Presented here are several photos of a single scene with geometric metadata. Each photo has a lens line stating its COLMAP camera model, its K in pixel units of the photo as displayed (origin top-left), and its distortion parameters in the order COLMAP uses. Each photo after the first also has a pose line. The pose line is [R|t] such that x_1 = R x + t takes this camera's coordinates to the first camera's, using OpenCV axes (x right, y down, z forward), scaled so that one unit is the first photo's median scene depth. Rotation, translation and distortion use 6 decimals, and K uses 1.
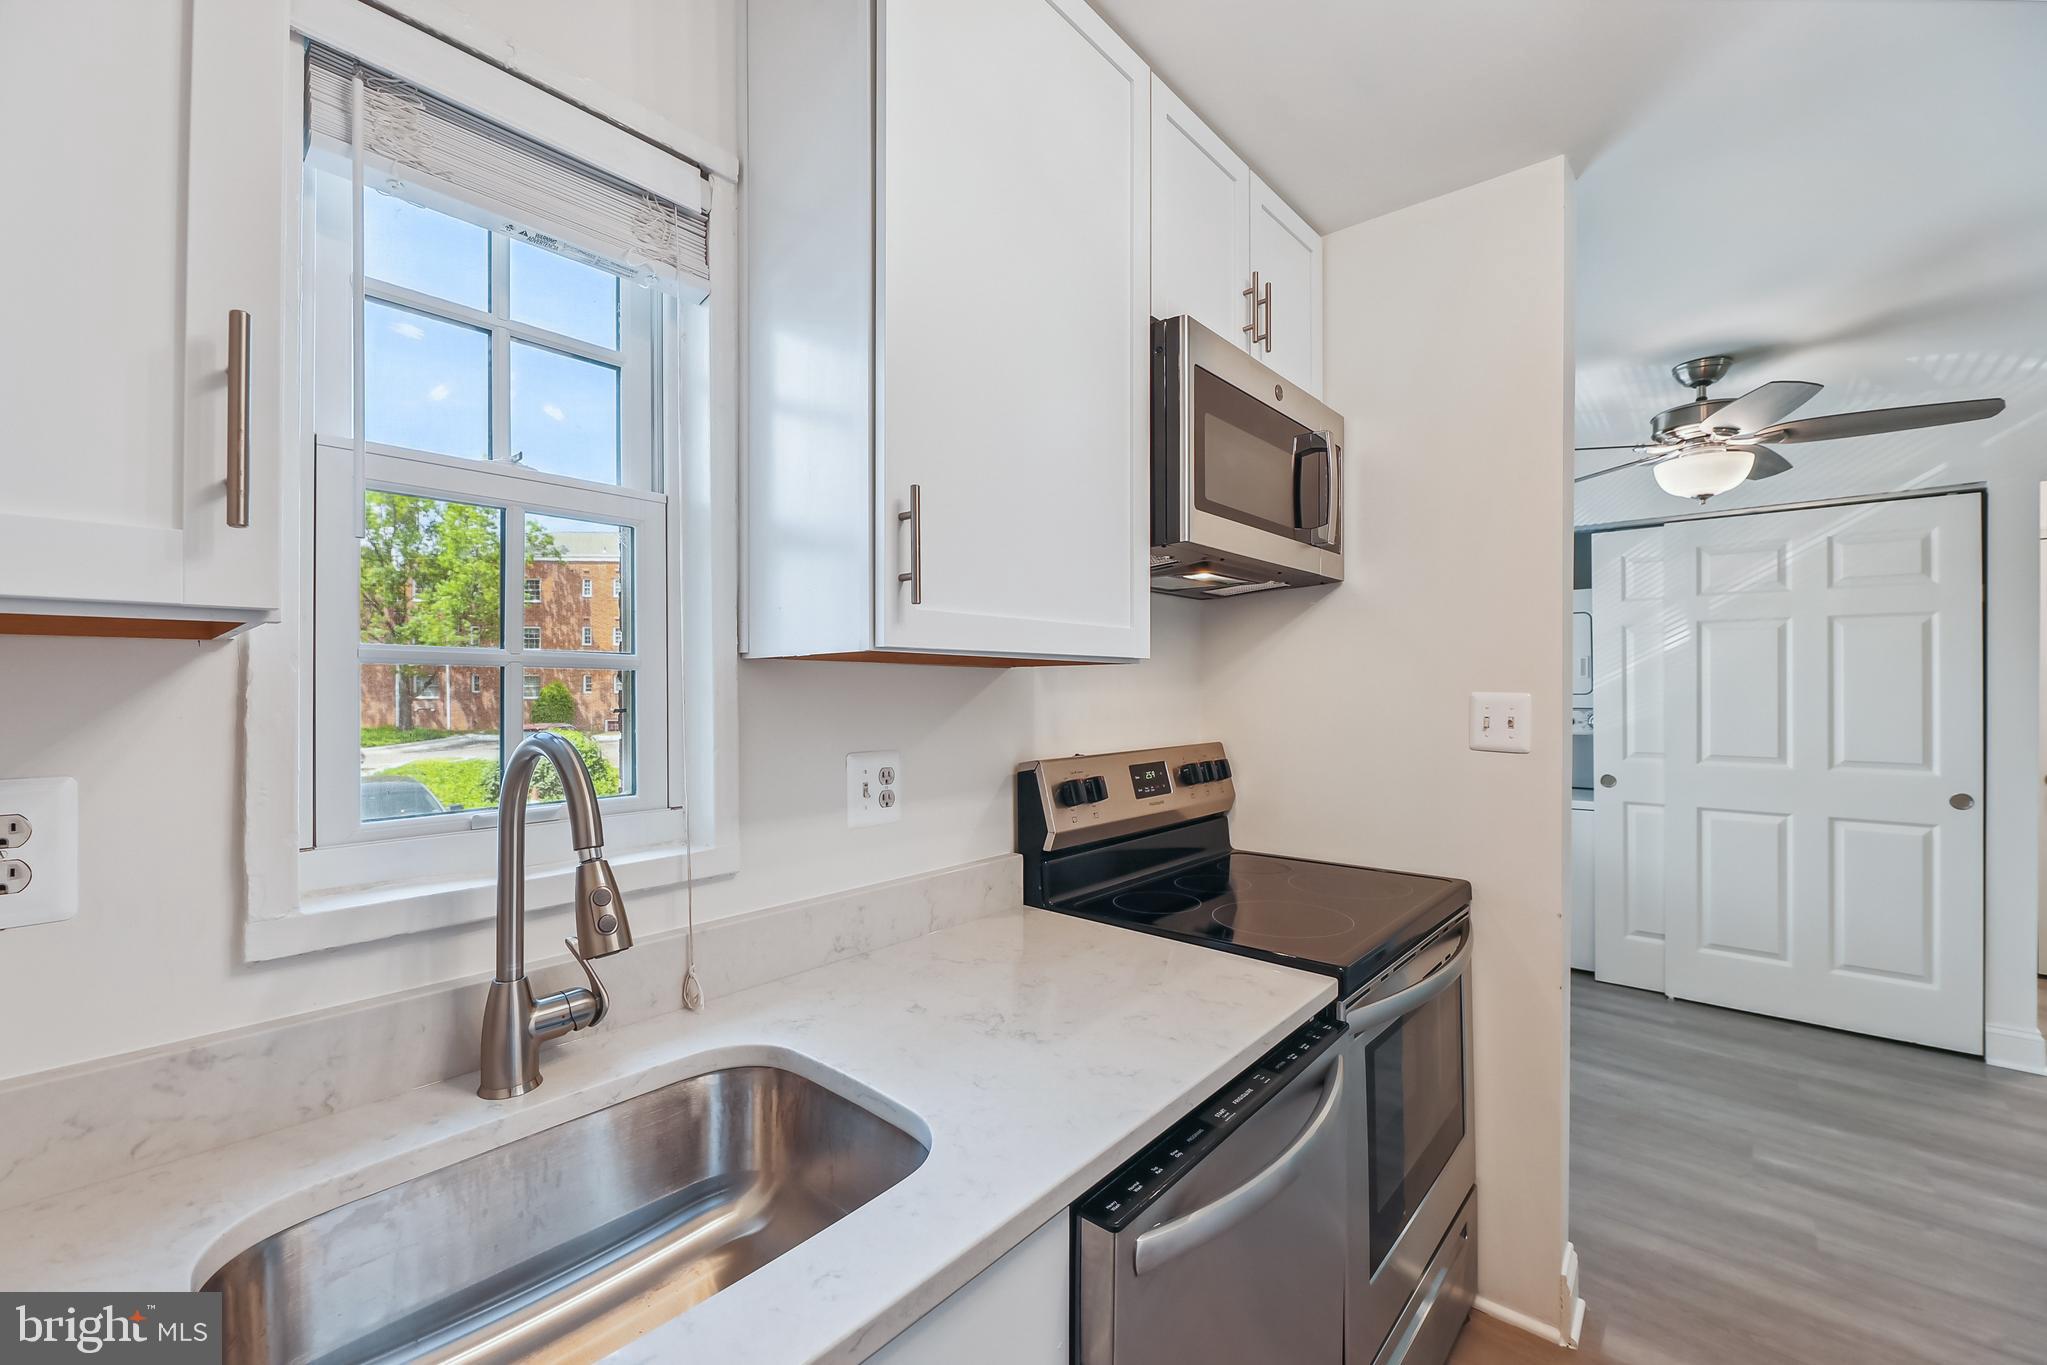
lens RADIAL K [[829.0, 0, 1018.6], [0, 829.0, 681.5], [0, 0, 1]] dist [-0.000802, -0.000672]
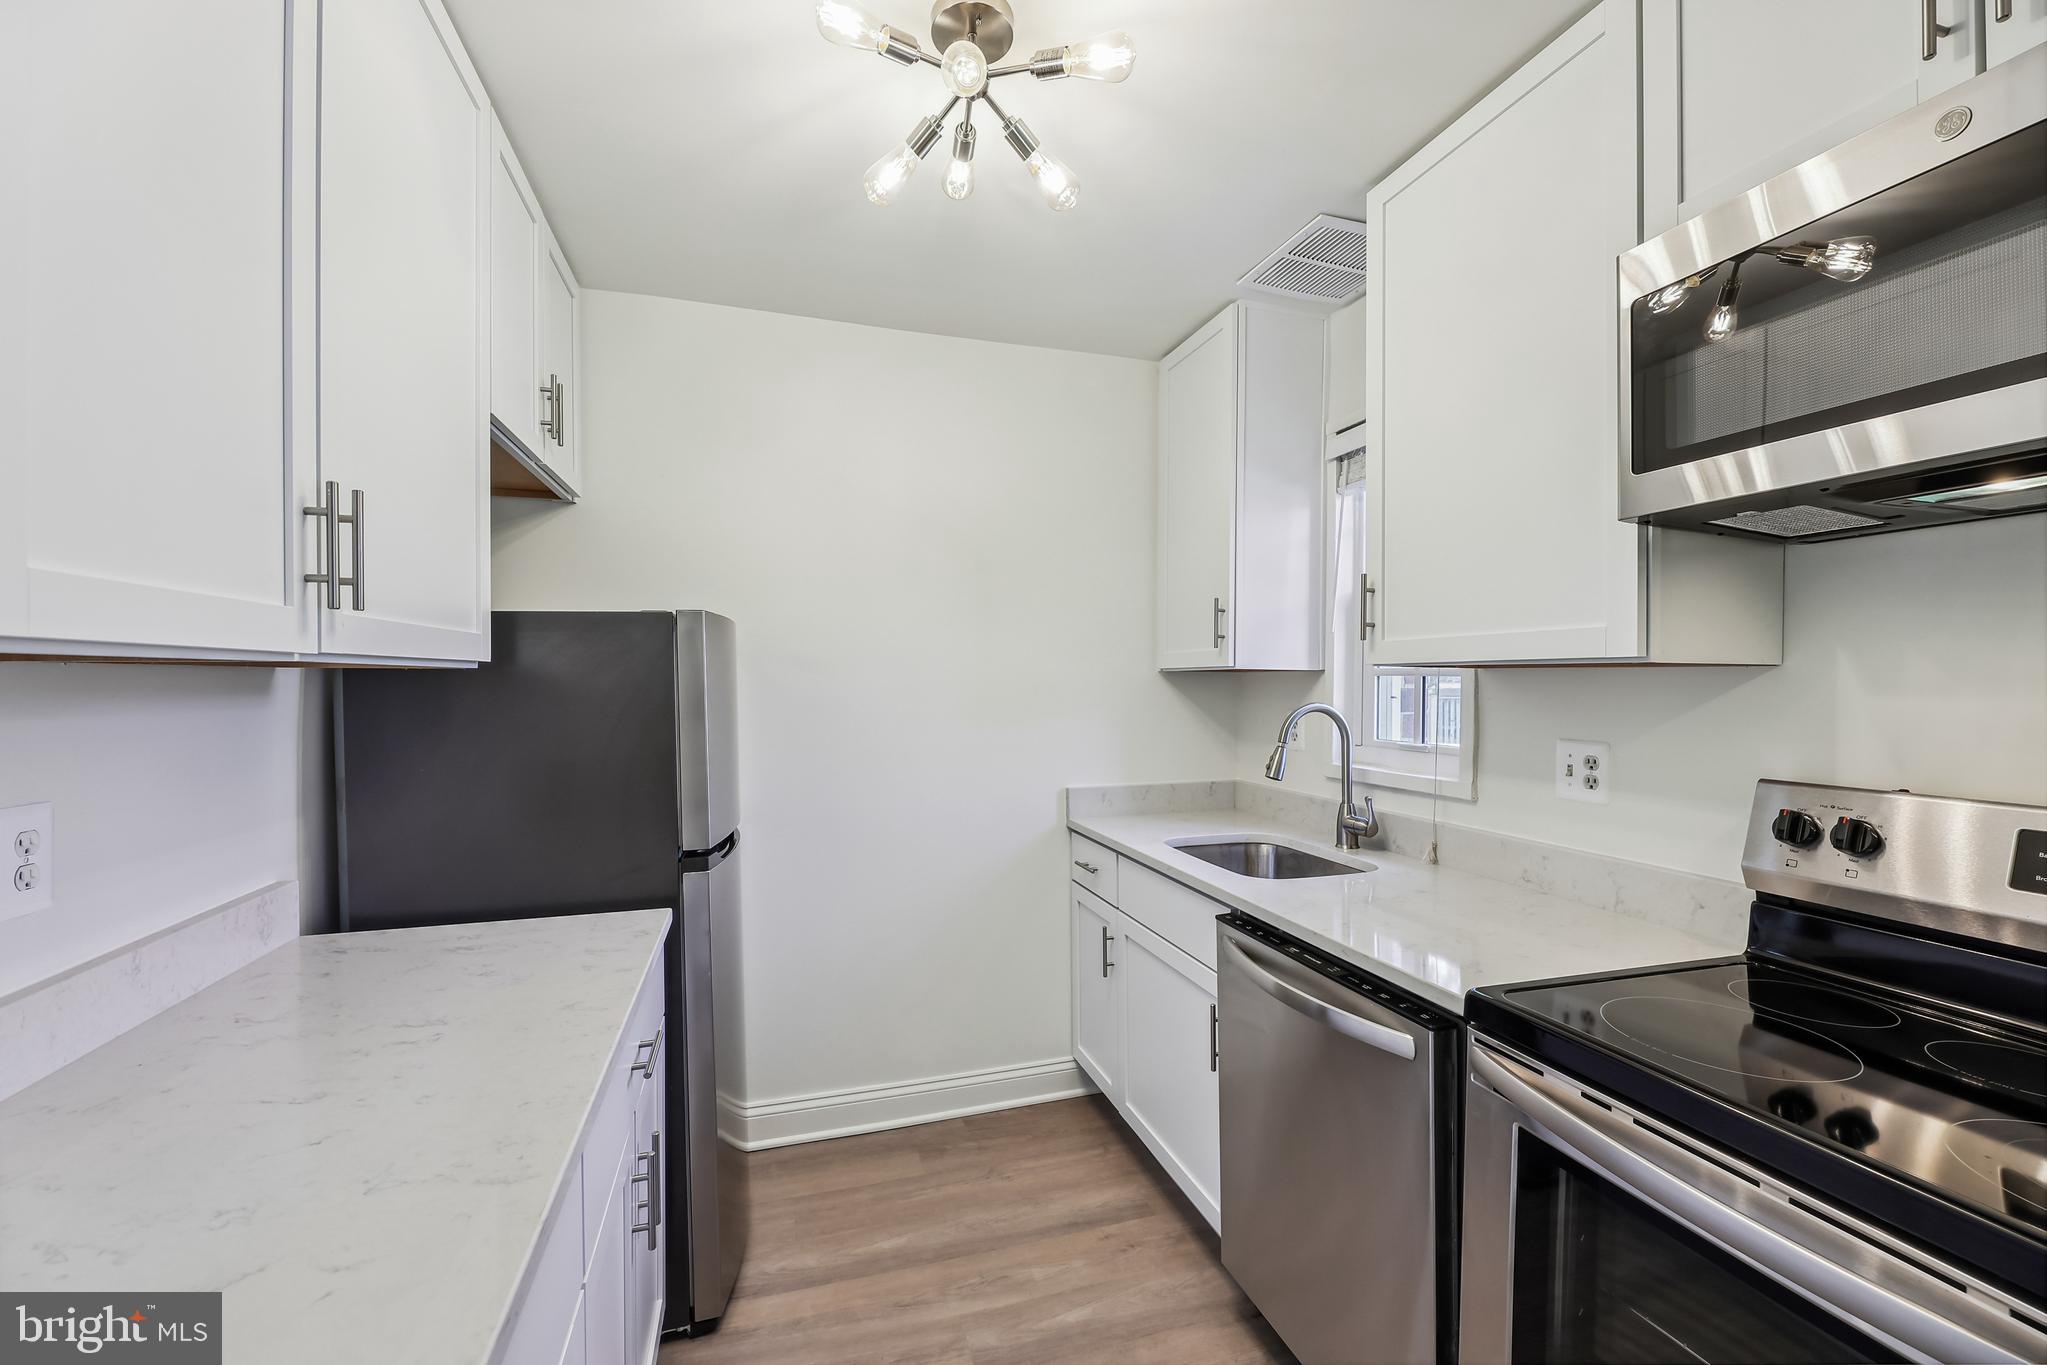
lens RADIAL K [[829.0, 0, 1018.6], [0, 829.0, 681.5], [0, 0, 1]] dist [-0.000802, -0.000672]
pose [[-0.519141, -0.003134, -0.854683, 1.308012], [0.001010, 0.999990, -0.004280, 0.002622], [0.854688, -0.003085, -0.519132, 0.944127]]
